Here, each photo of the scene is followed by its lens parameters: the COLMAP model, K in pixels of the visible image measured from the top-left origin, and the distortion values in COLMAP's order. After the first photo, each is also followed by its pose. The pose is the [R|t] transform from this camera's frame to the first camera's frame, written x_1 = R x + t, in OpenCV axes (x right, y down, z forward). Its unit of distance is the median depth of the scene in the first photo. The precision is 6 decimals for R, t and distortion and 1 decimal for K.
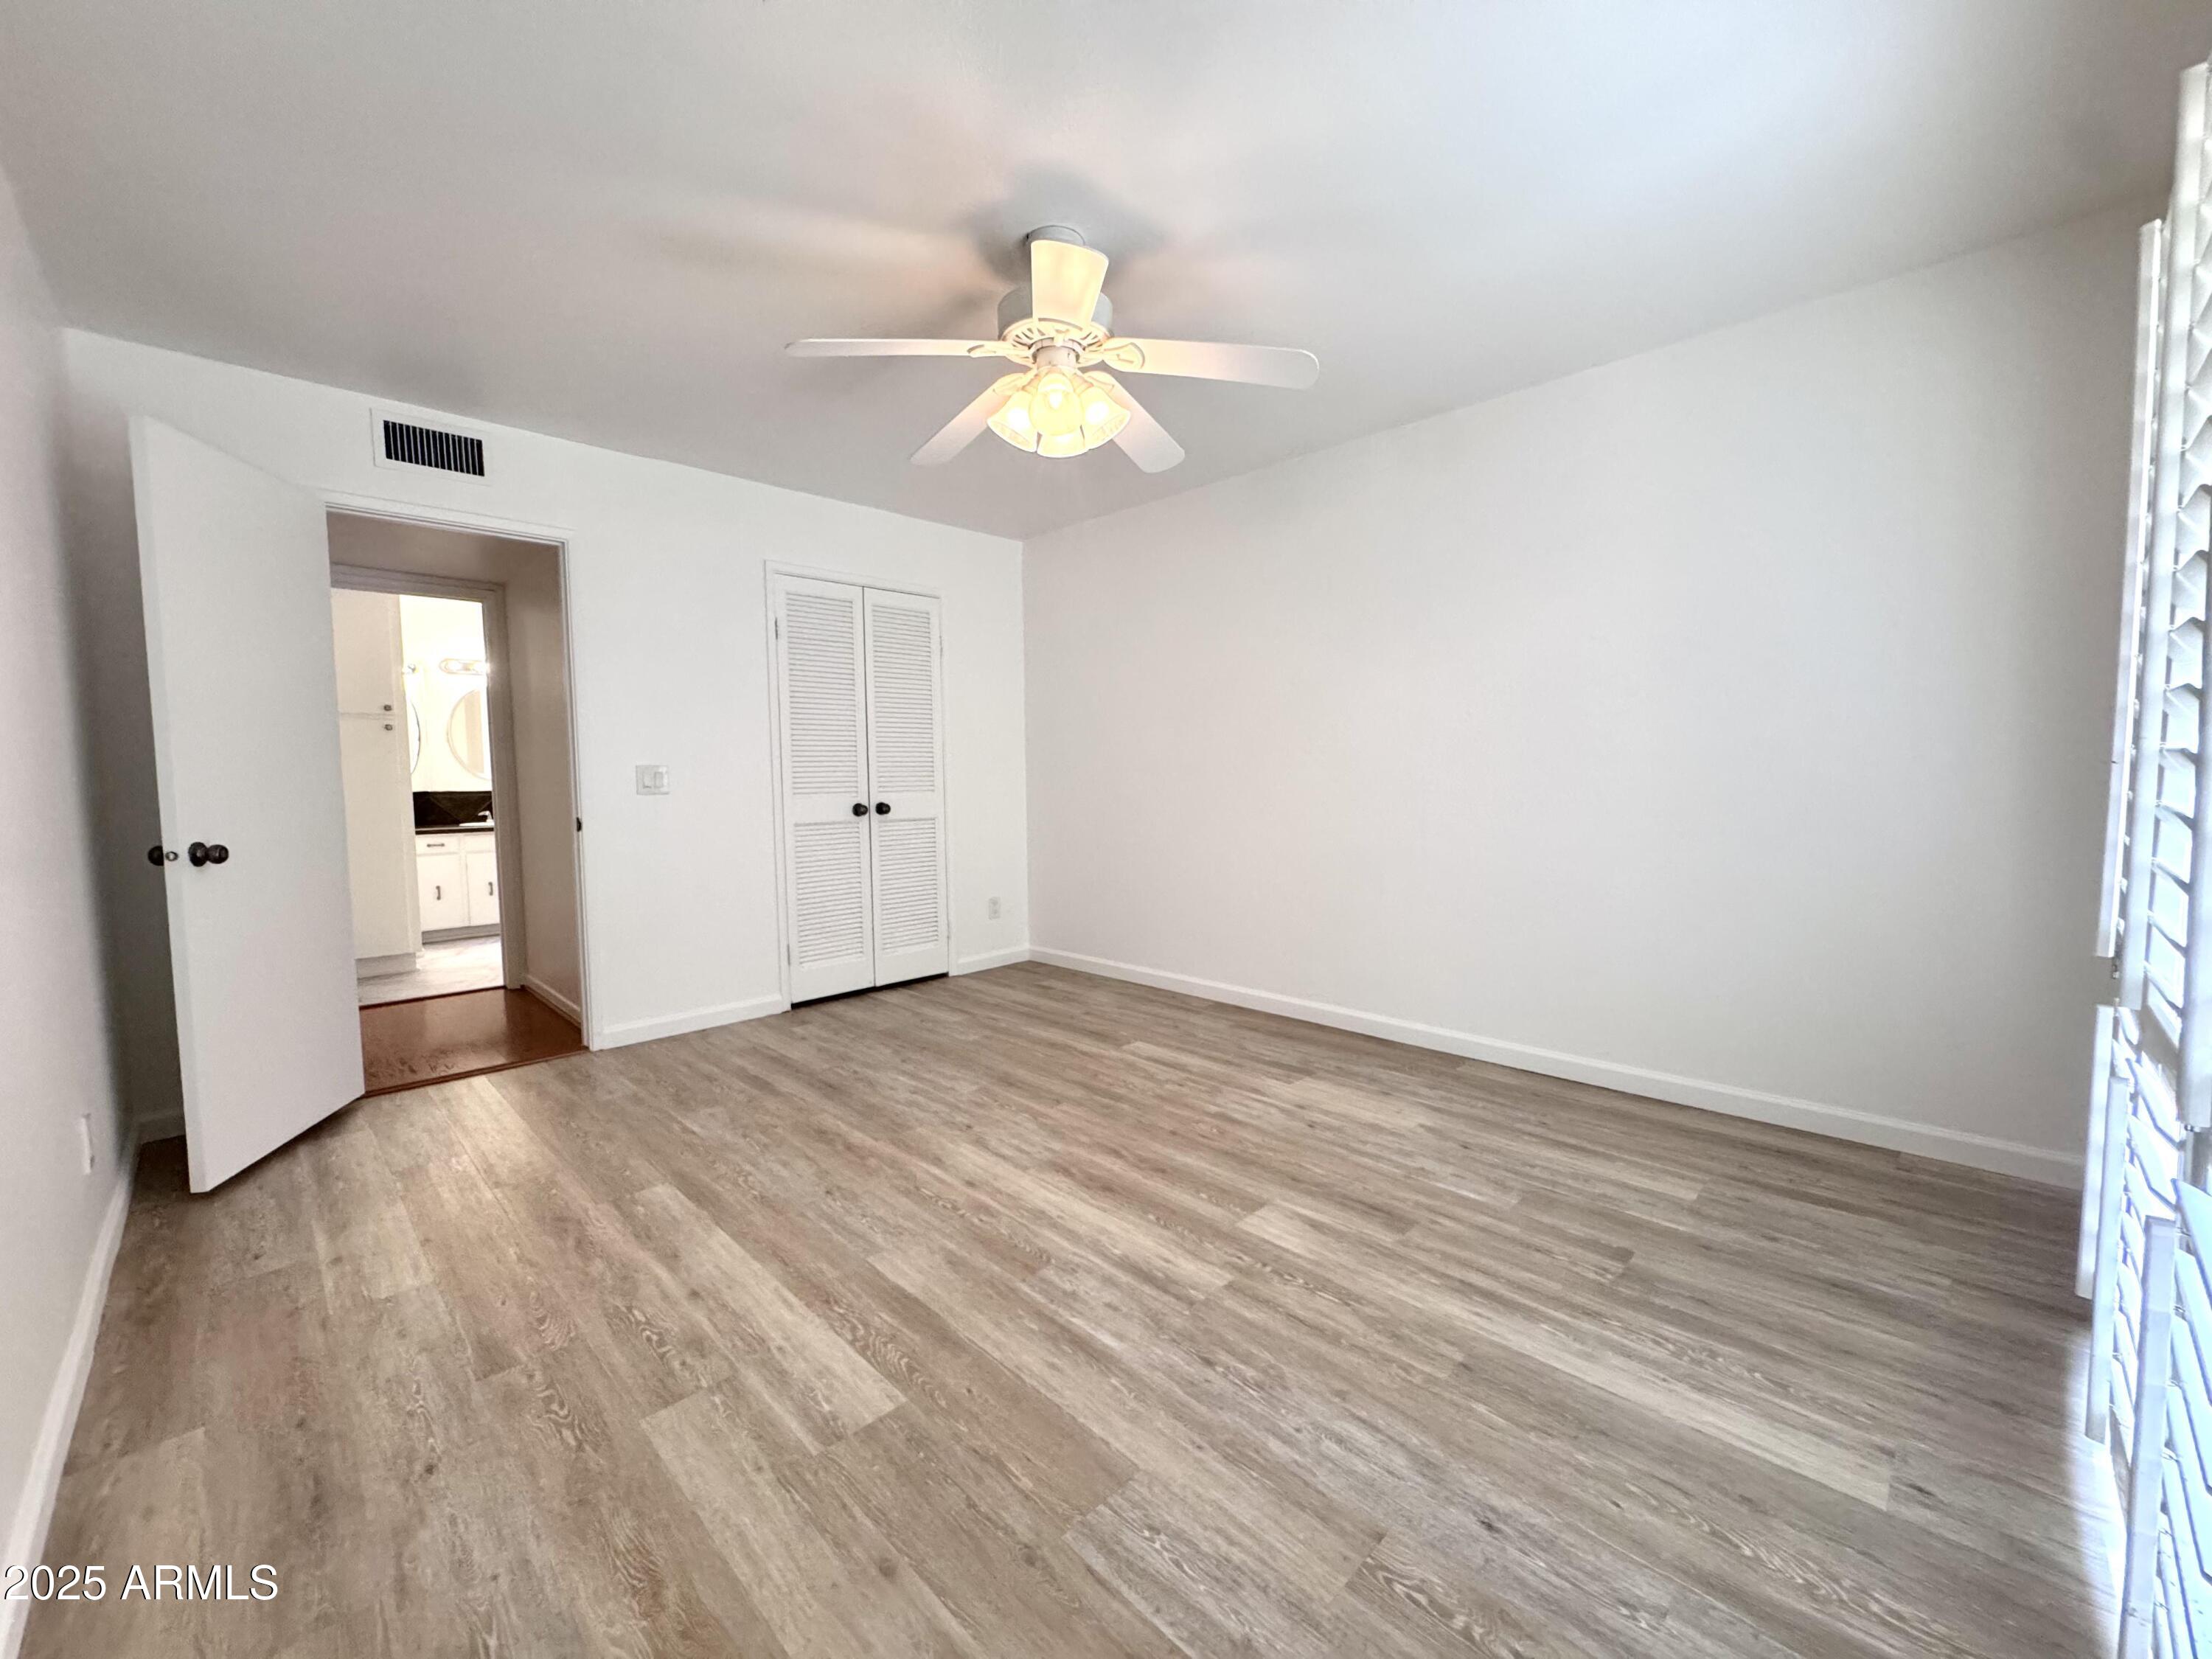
lens RADIAL K [[885.5, 0, 1105.5], [0, 885.5, 827.3], [0, 0, 1]] dist [-0.001259, -0.000119]
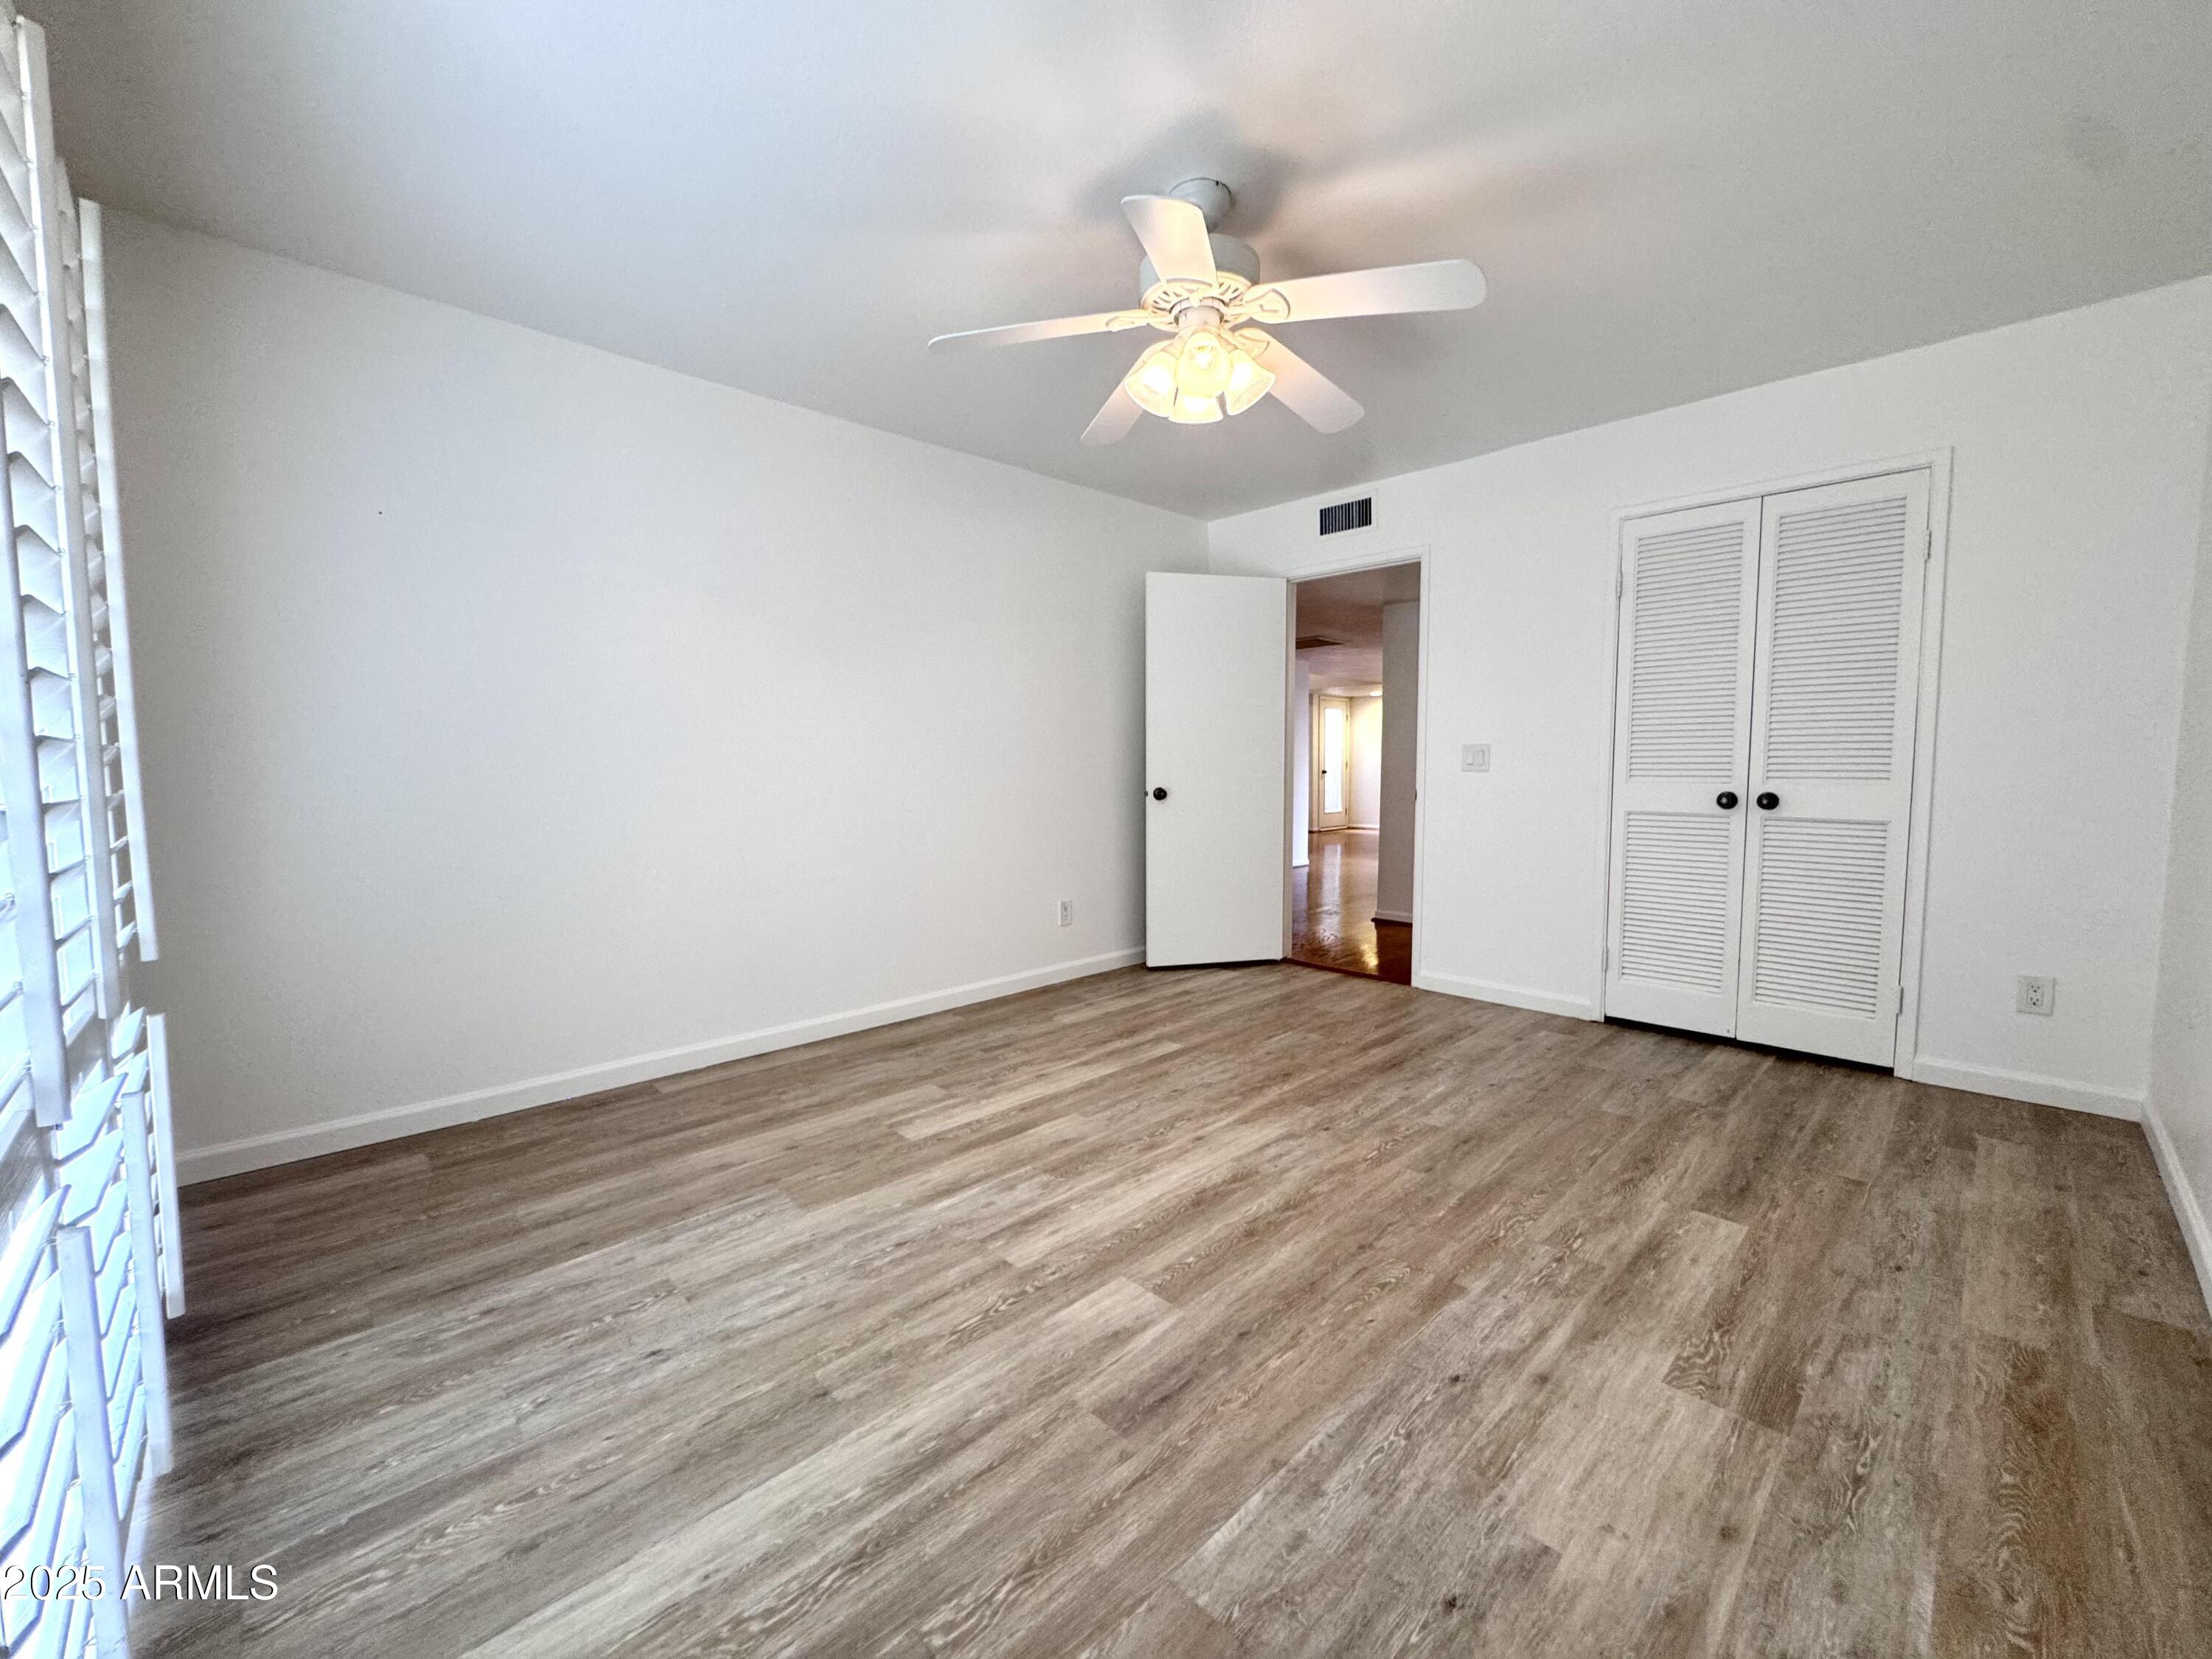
lens RADIAL K [[885.5, 0, 1105.5], [0, 885.5, 827.3], [0, 0, 1]] dist [-0.001259, -0.000119]
pose [[-0.010545, 0.086811, -0.996169, 0.835533], [-0.059998, 0.994375, 0.087289, -0.053685], [0.998143, 0.060689, -0.005277, 0.827561]]
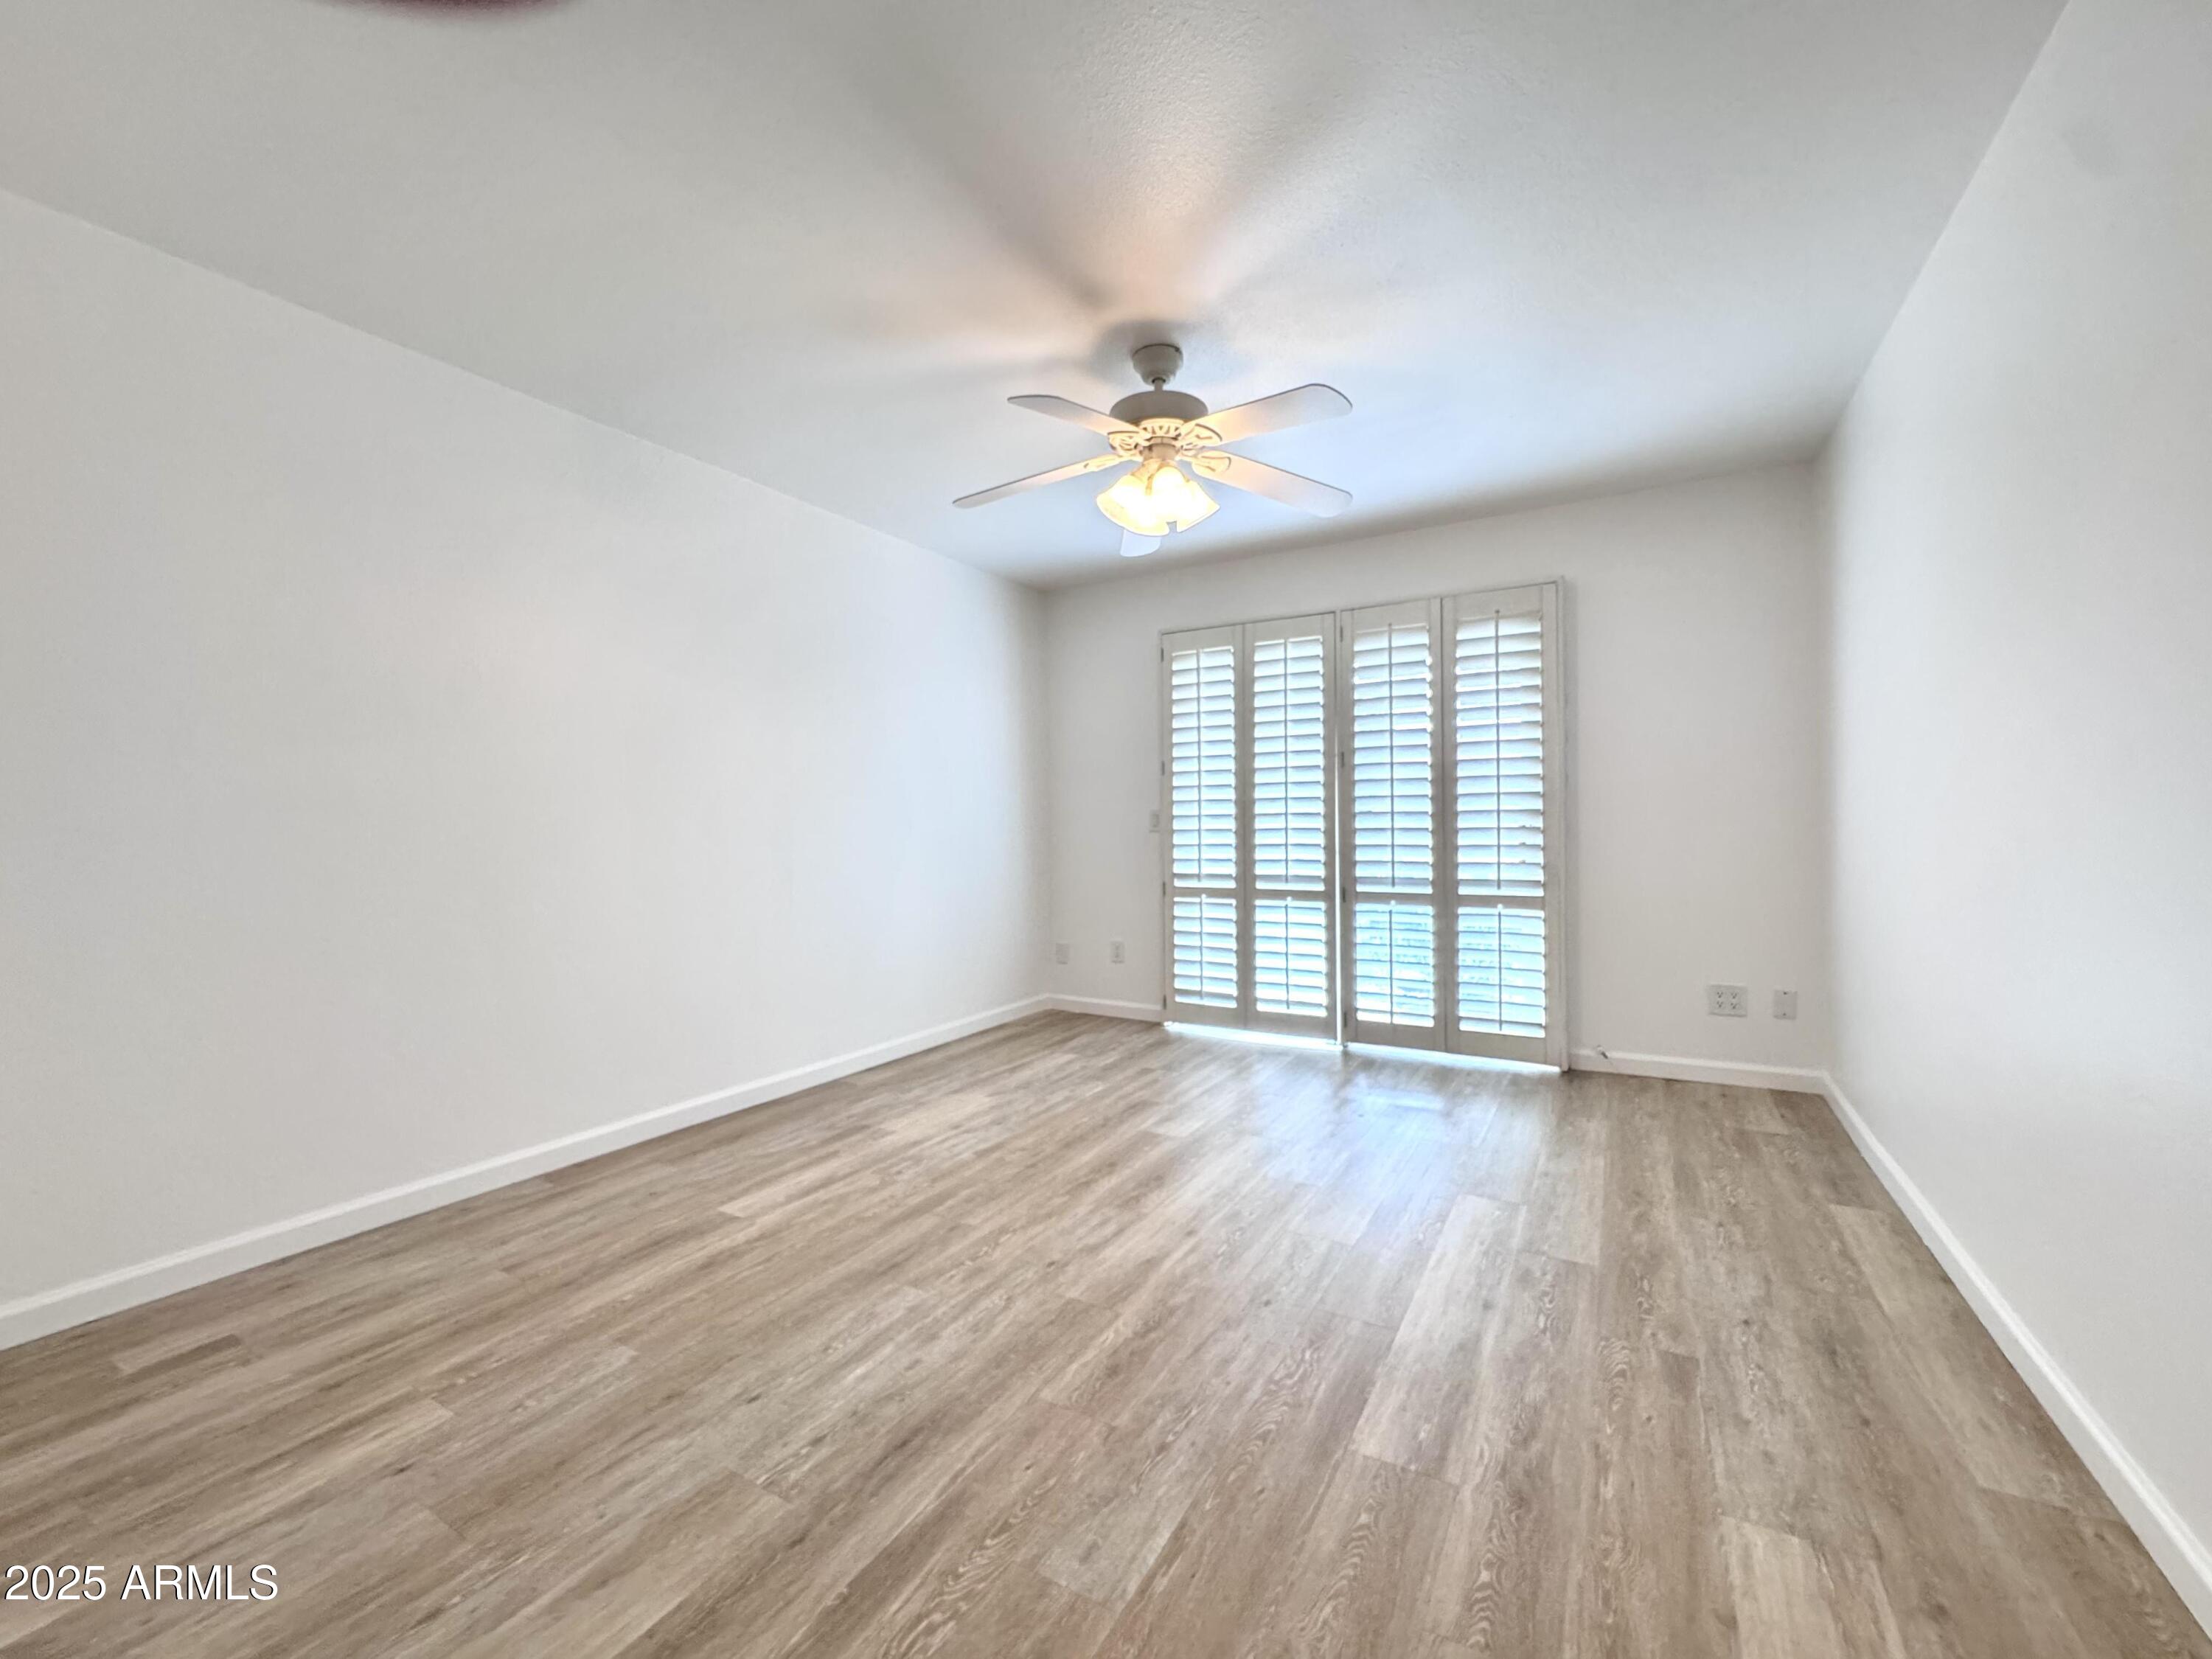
lens RADIAL K [[885.5, 0, 1105.5], [0, 885.5, 827.3], [0, 0, 1]] dist [-0.001259, -0.000119]
pose [[-0.259946, 0.018481, 0.965446, -1.014129], [0.078344, 0.996924, 0.002011, -0.044252], [-0.962440, 0.076159, -0.260594, 1.242005]]
